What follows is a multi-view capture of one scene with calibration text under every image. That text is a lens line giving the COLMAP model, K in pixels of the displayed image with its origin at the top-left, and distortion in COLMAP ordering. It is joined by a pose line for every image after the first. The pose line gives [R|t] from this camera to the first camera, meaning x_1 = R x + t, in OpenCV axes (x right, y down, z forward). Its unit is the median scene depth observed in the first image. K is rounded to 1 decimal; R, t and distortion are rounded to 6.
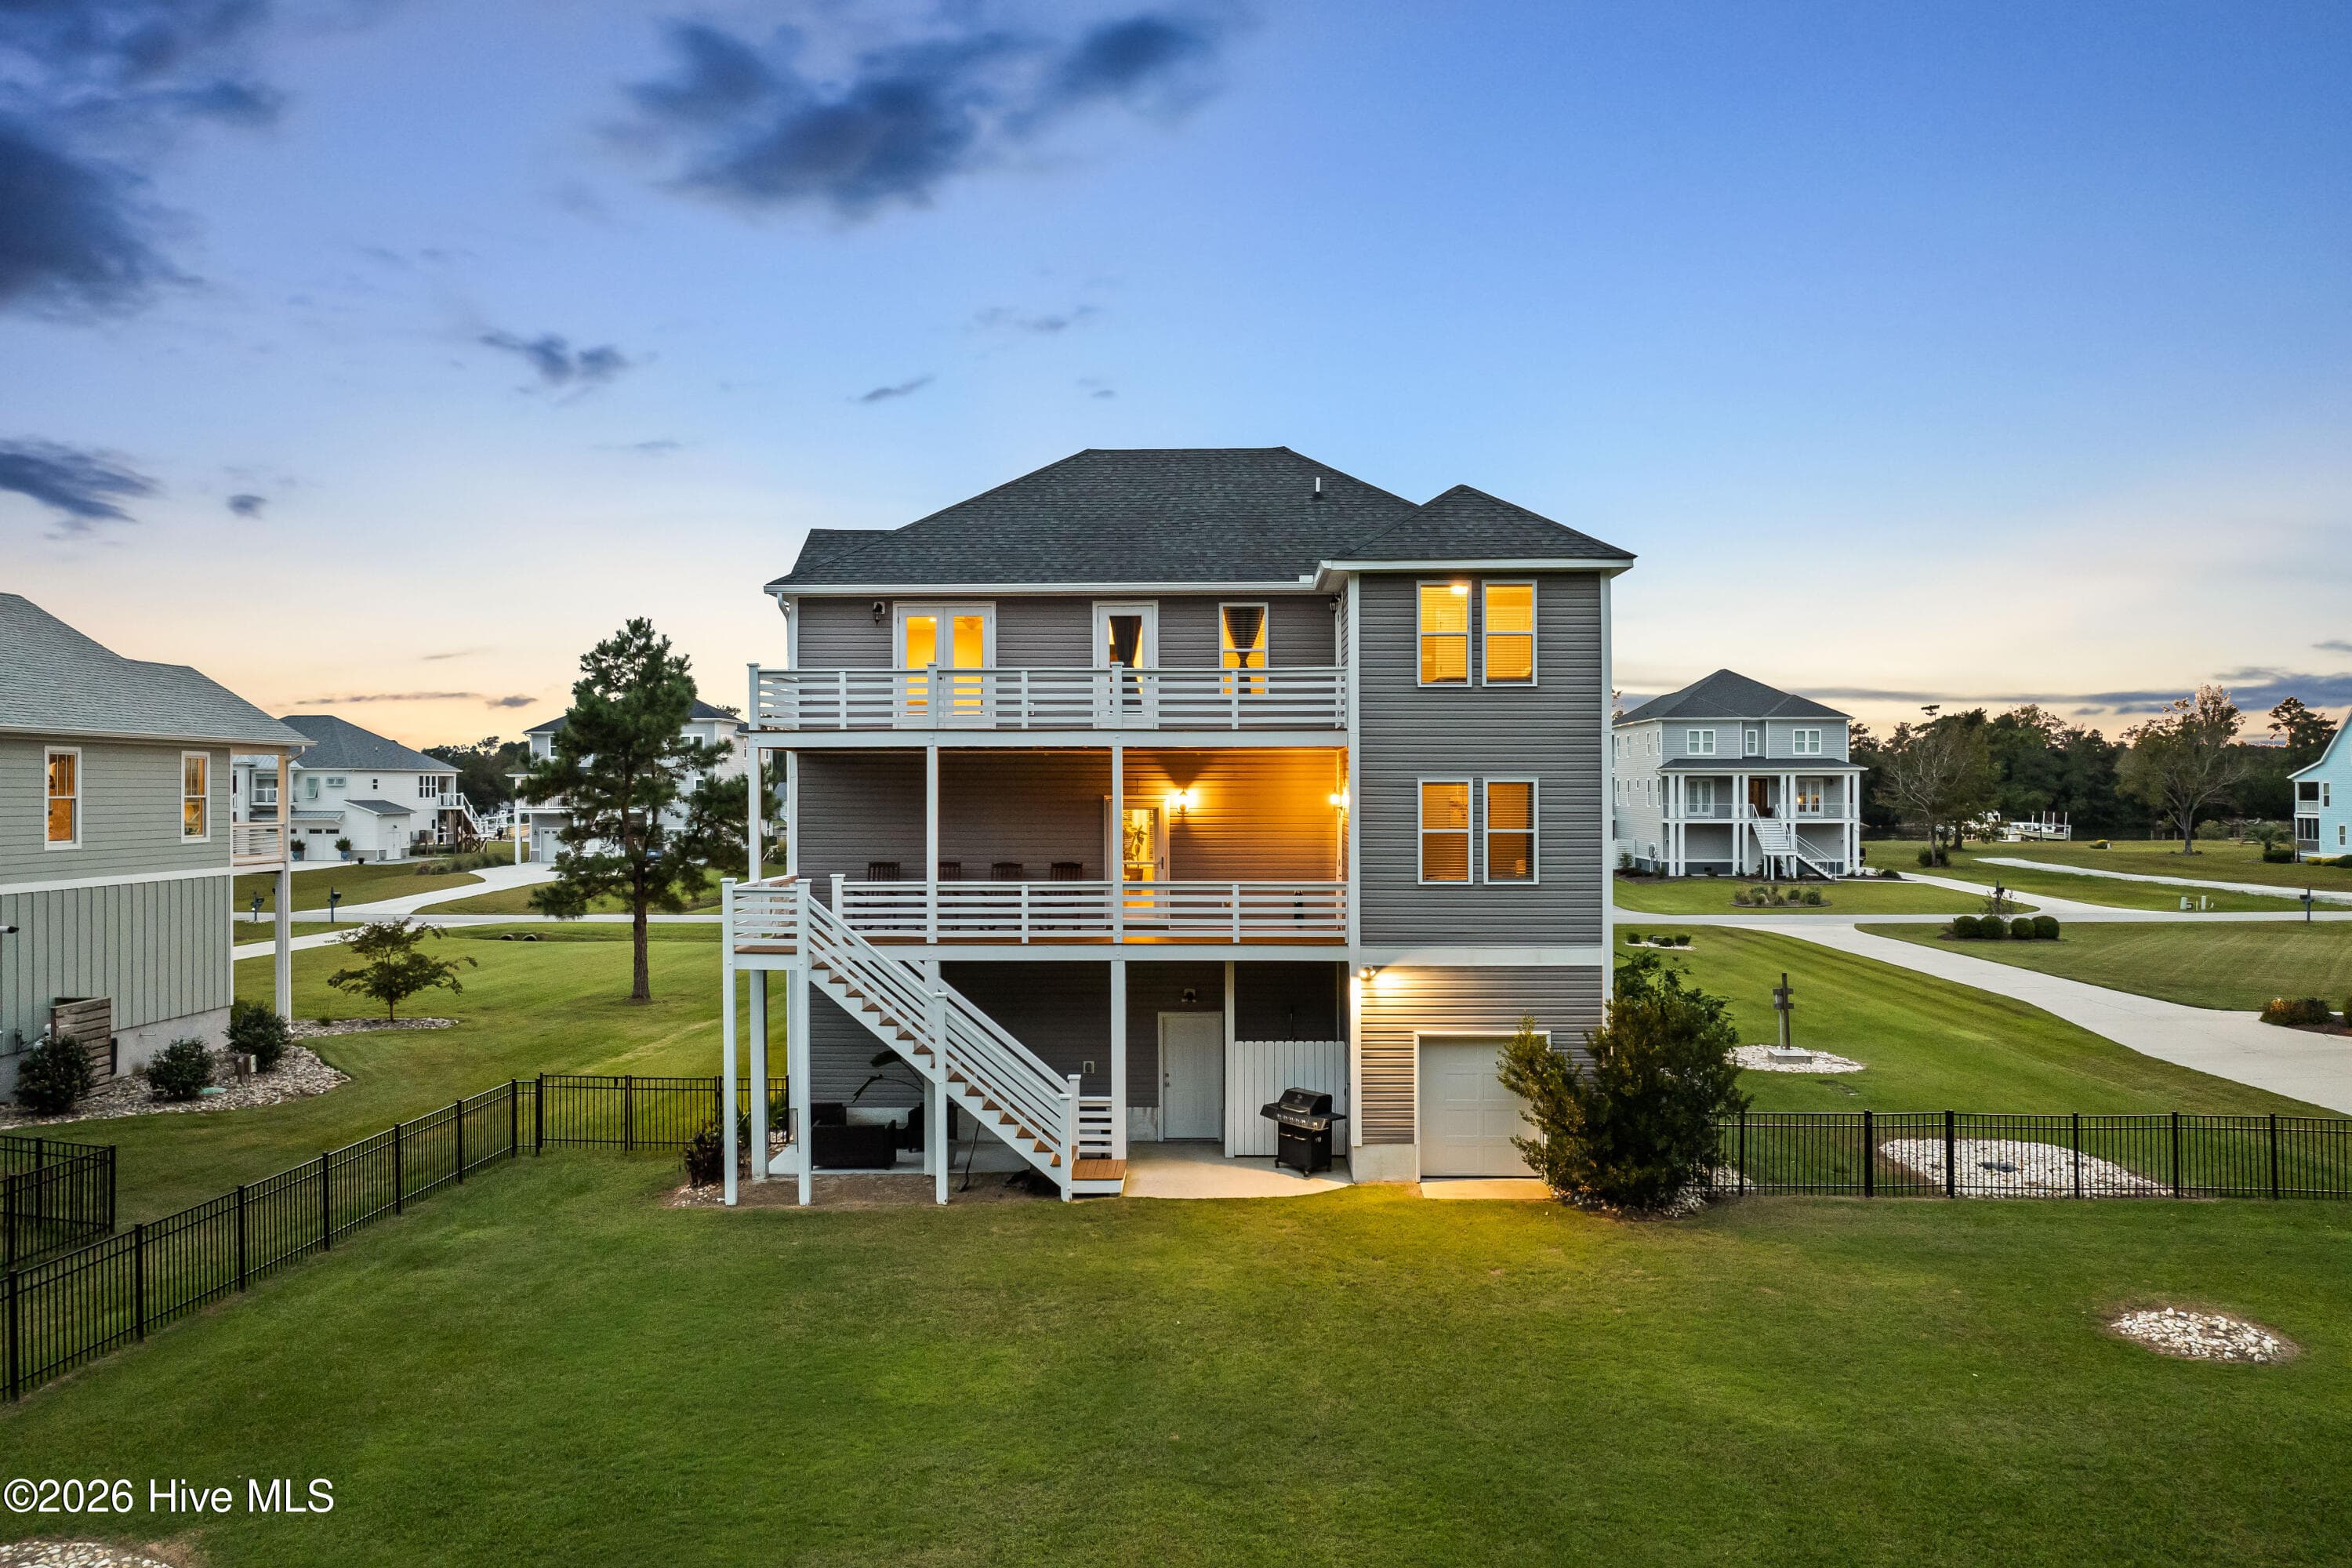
lens RADIAL K [[1632.2, 0, 1248.0], [0, 1632.2, 781.8], [0, 0, 1]] dist [-0.050665, 0.028928]
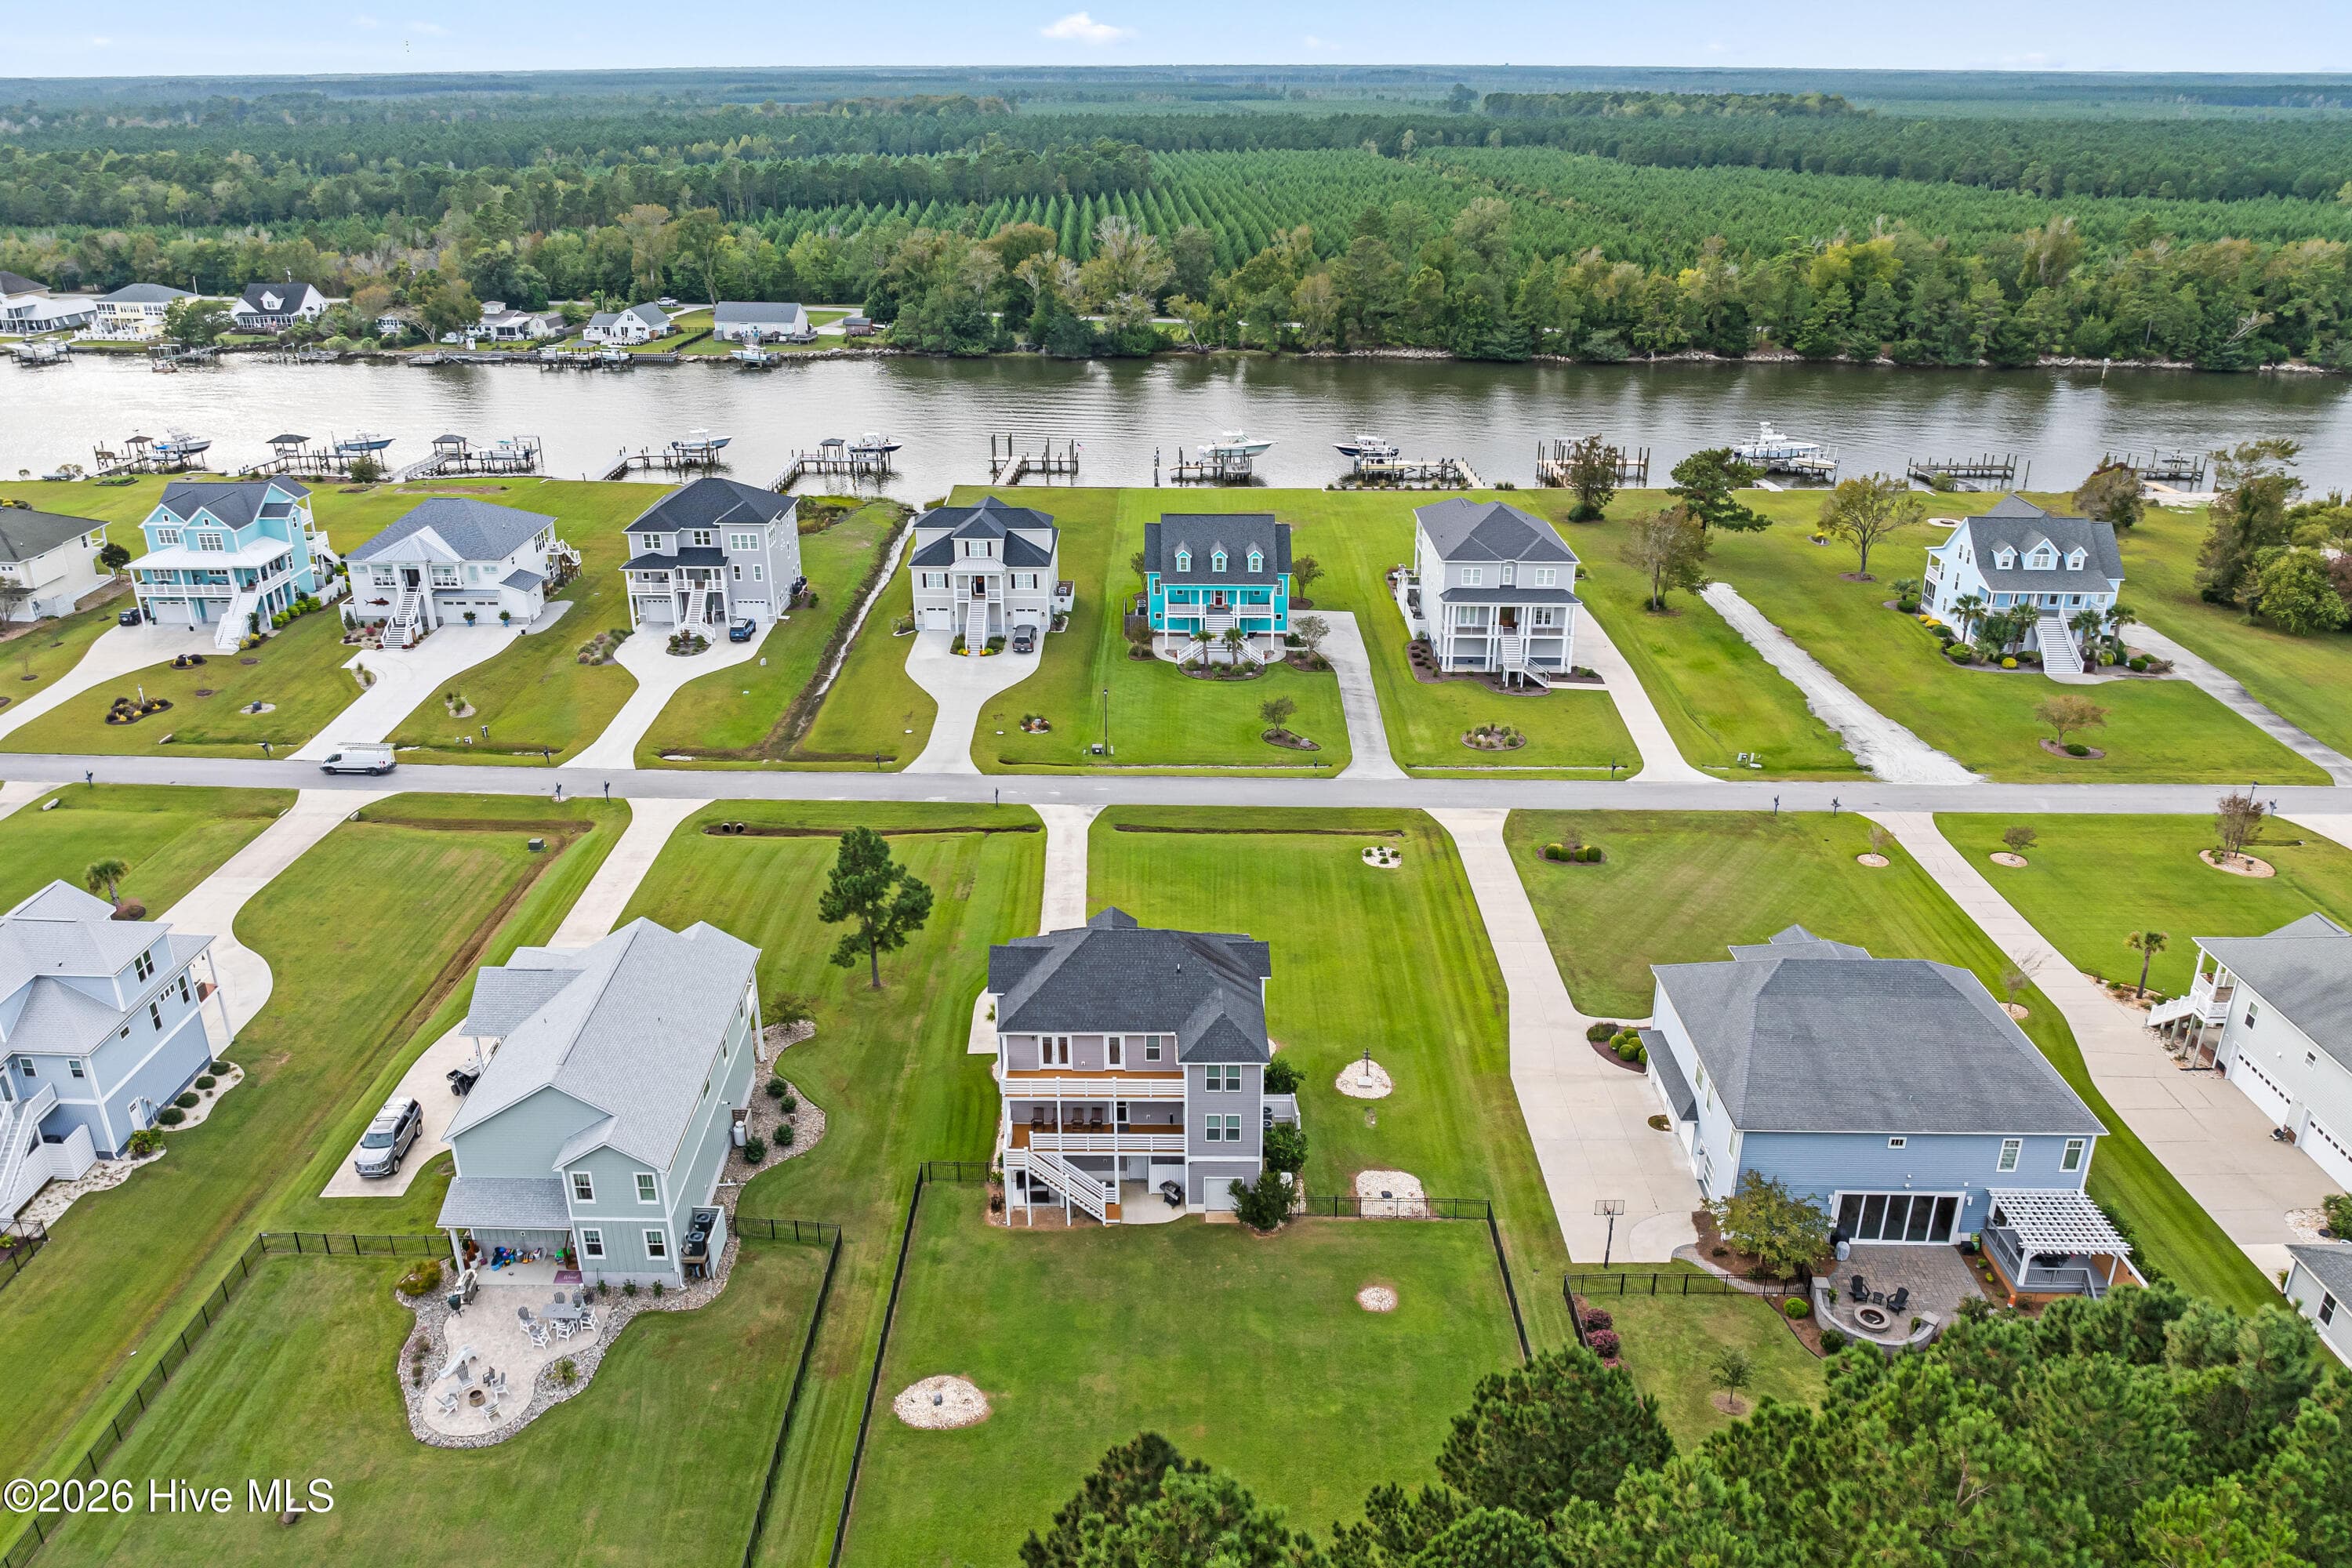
lens RADIAL K [[1657.4, 0, 1176.0], [0, 1657.4, 784.0], [0, 0, 1]] dist [-0.007774, -0.000097]
pose [[0.999946, -0.003192, 0.009892, 0.011129], [-0.001028, 0.916630, 0.399736, -1.872320], [-0.010343, -0.399725, 0.916577, -1.745073]]
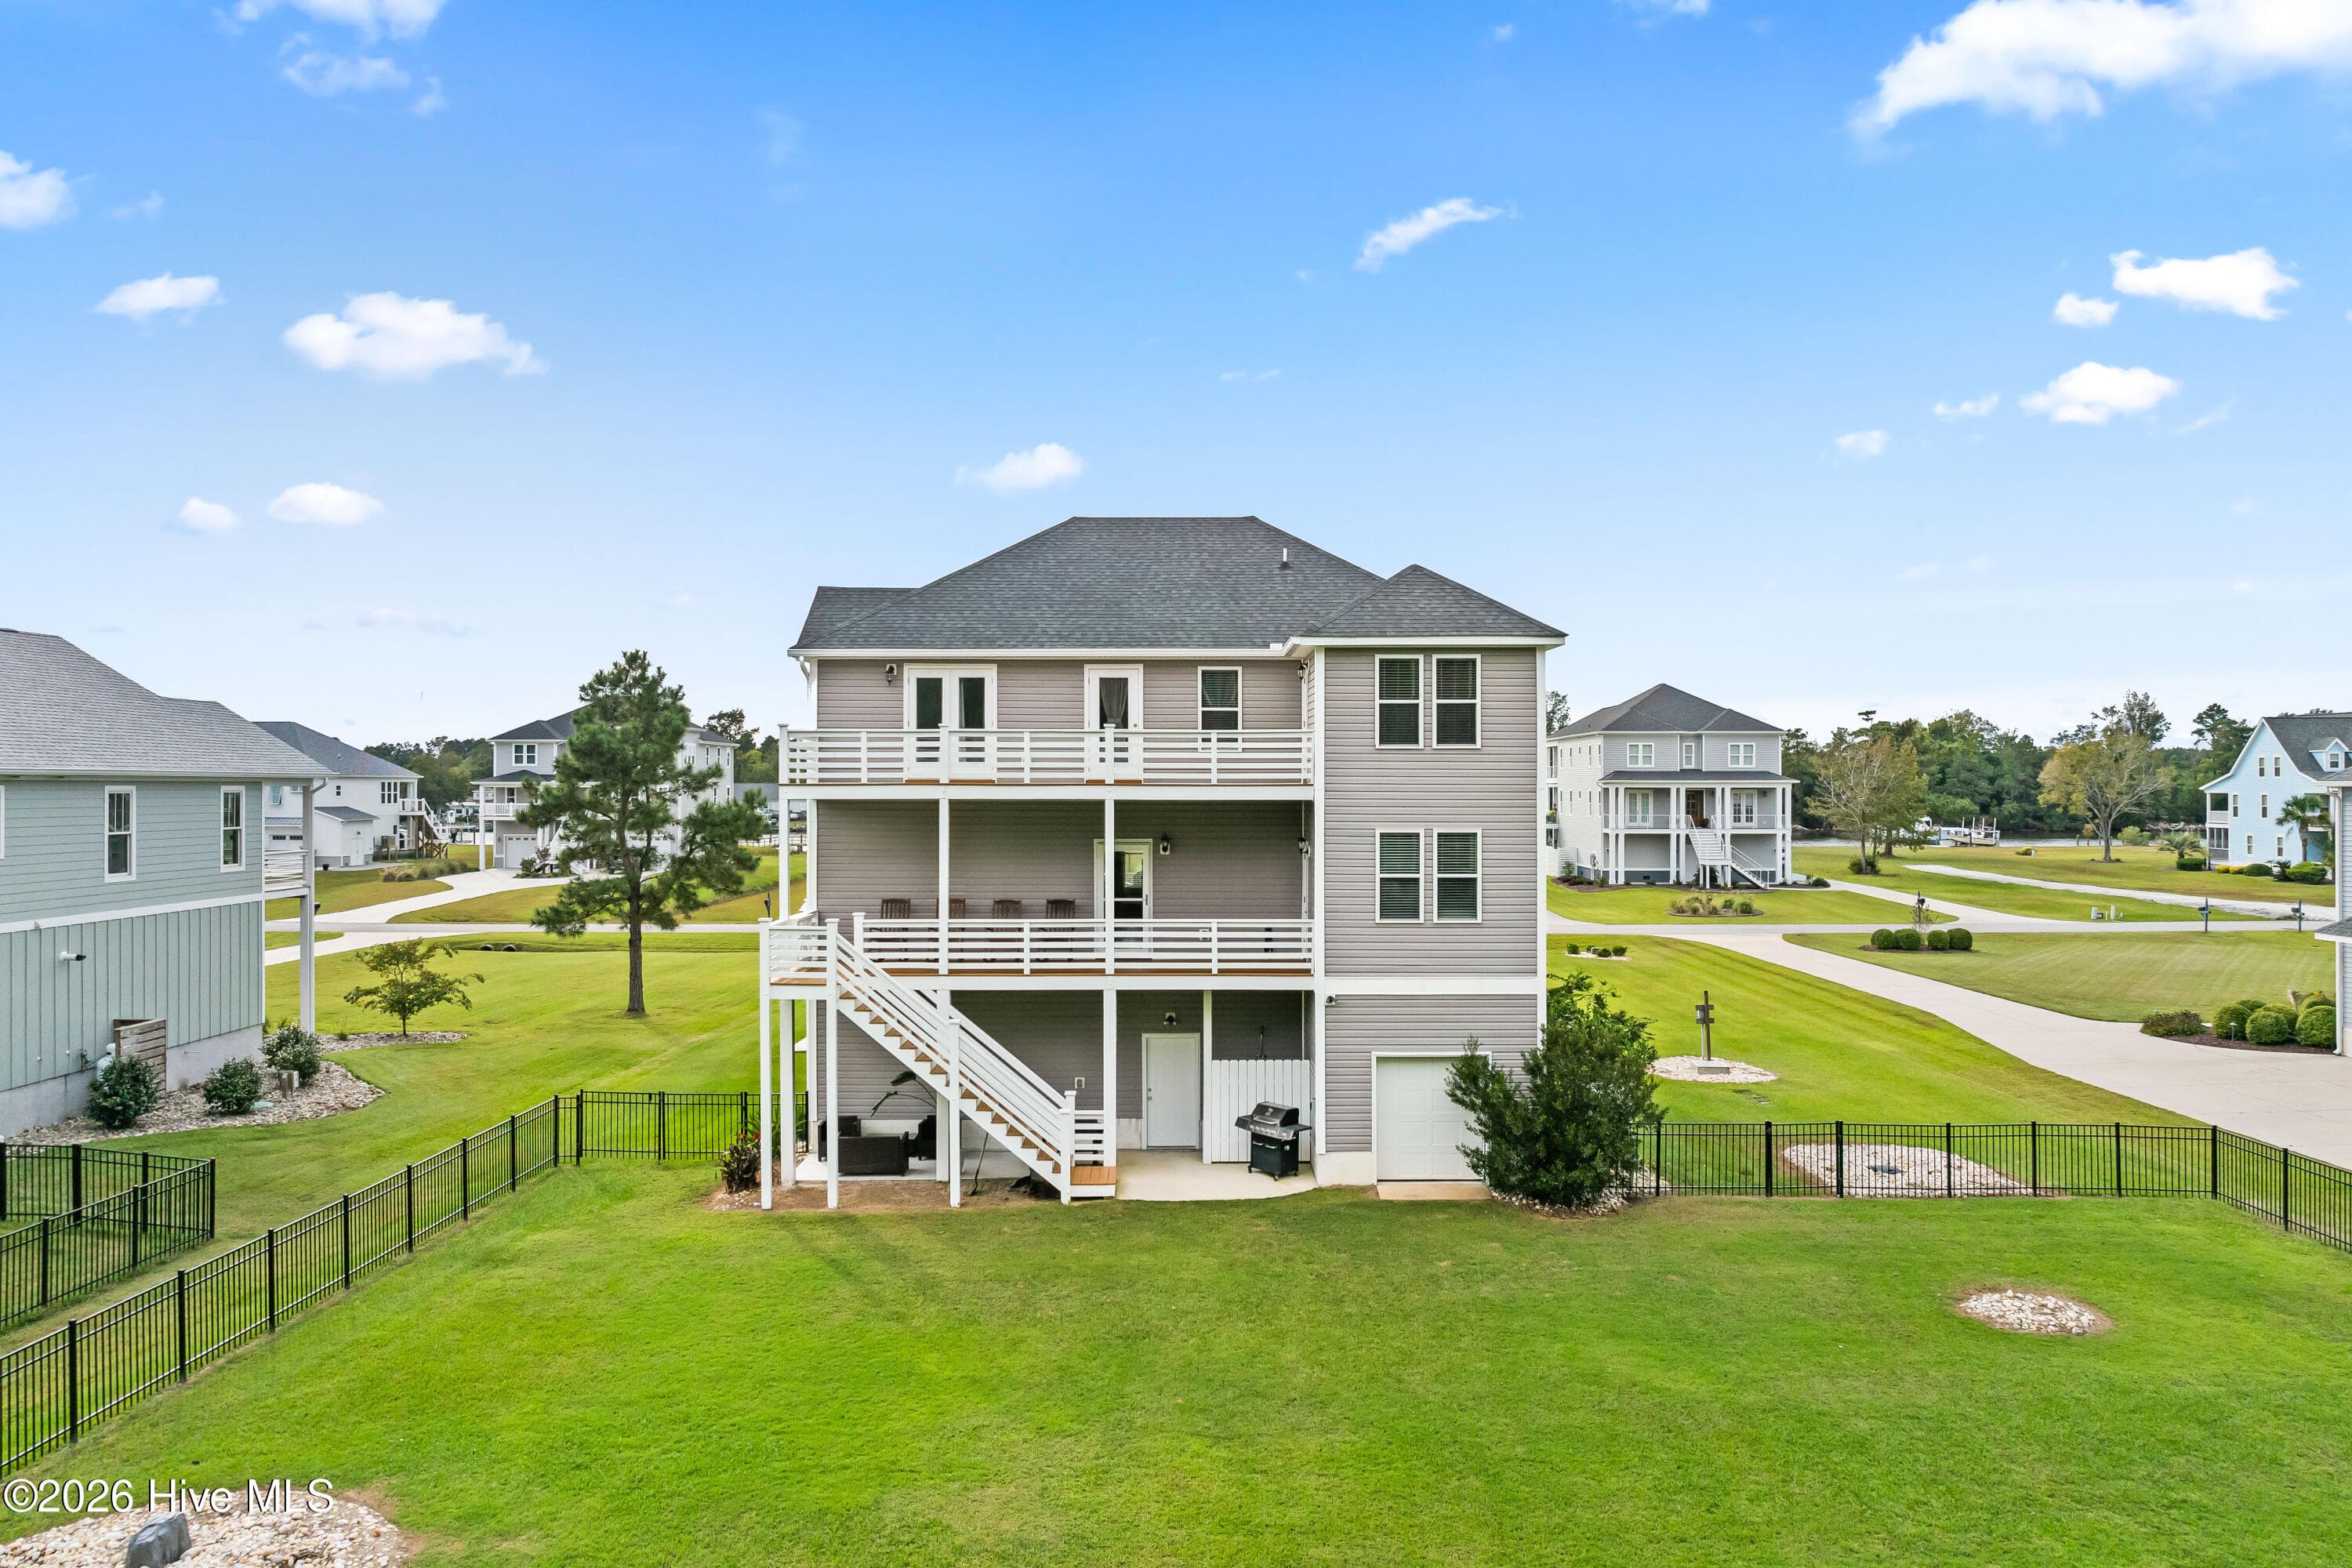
lens RADIAL K [[1627.1, 0, 1249.0], [0, 1627.1, 780.8], [0, 0, 1]] dist [-0.035660, 0.005457]
pose [[0.999481, 0.002680, 0.032111, -0.019467], [-0.002709, 0.999996, 0.000847, -0.034818], [-0.032108, -0.000933, 0.999484, -0.122859]]
